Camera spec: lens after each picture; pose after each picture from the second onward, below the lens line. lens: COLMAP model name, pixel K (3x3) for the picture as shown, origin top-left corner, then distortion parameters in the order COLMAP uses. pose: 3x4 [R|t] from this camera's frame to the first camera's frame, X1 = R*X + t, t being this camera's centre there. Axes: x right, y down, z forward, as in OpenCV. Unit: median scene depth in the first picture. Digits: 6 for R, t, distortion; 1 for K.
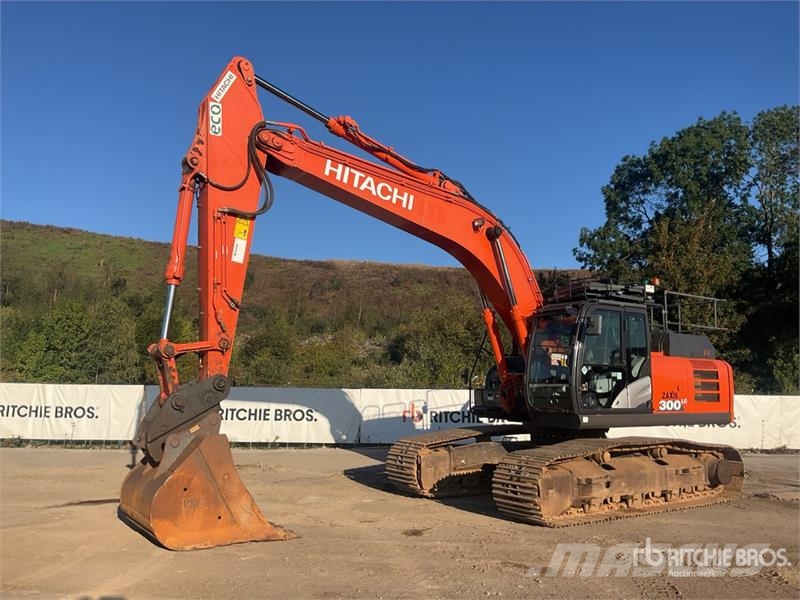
lens RADIAL K [[658.6, 0, 401.8], [0, 658.6, 303.7], [0, 0, 1]] dist [0.091499, -0.196308]
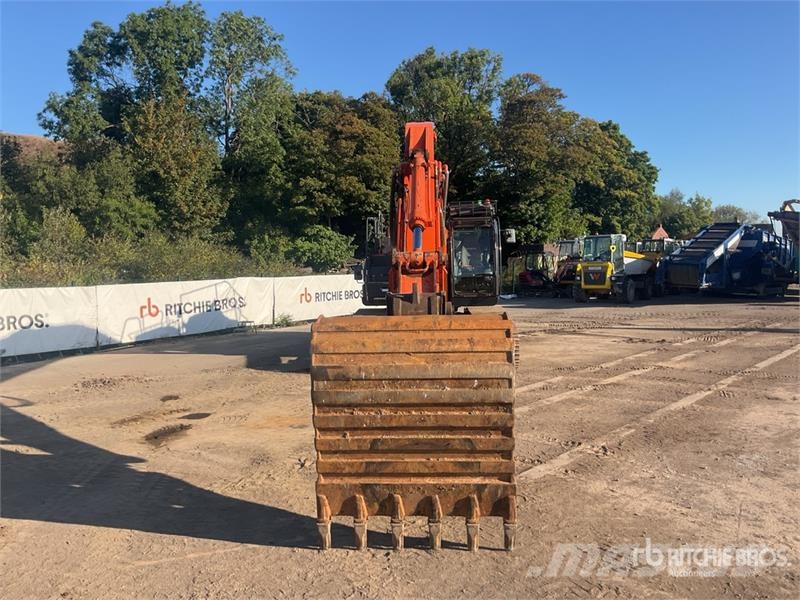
lens RADIAL K [[658.6, 0, 401.8], [0, 658.6, 303.7], [0, 0, 1]] dist [0.091499, -0.196308]
pose [[0.600317, -0.077409, 0.796007, -0.539026], [-0.075693, 0.985338, 0.152906, -0.013928], [-0.796172, -0.152044, 0.585655, 0.159416]]
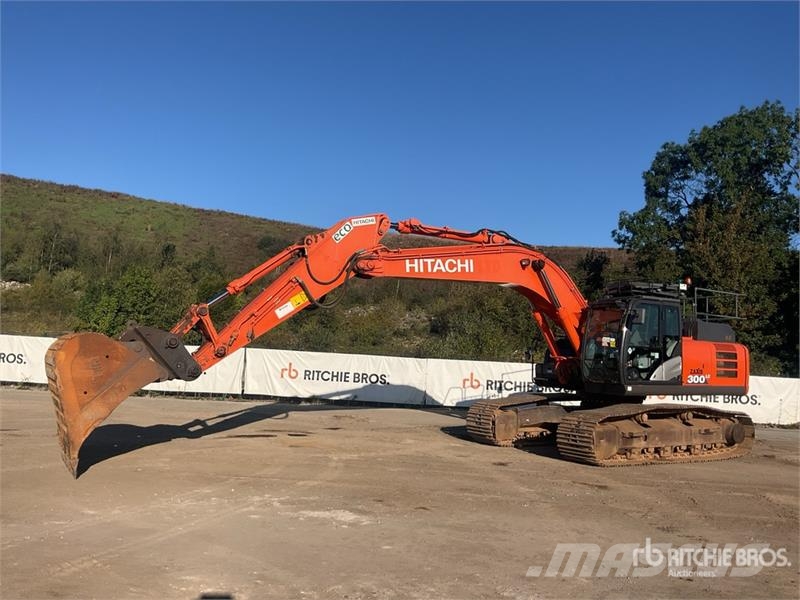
lens RADIAL K [[662.2, 0, 398.0], [0, 662.2, 297.2], [0, 0, 1]] dist [0.036564, -0.075154]
pose [[0.998225, 0.033739, -0.049075, -0.061378], [-0.032030, 0.998867, 0.035196, -0.018167], [0.050207, -0.033562, 0.998175, -0.162512]]
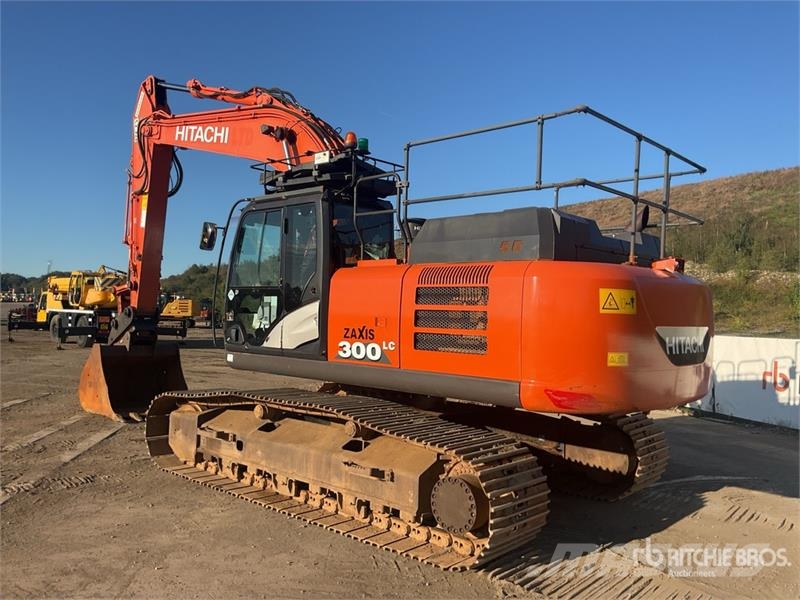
lens RADIAL K [[684.2, 0, 400.0], [0, 684.2, 300.0], [0, 0, 1]] dist [0.035207, -0.006057]
pose [[0.228492, -0.029563, -0.973097, 0.585783], [0.092098, 0.995713, -0.008625, 0.070015], [0.969180, -0.087650, 0.230235, 0.536868]]
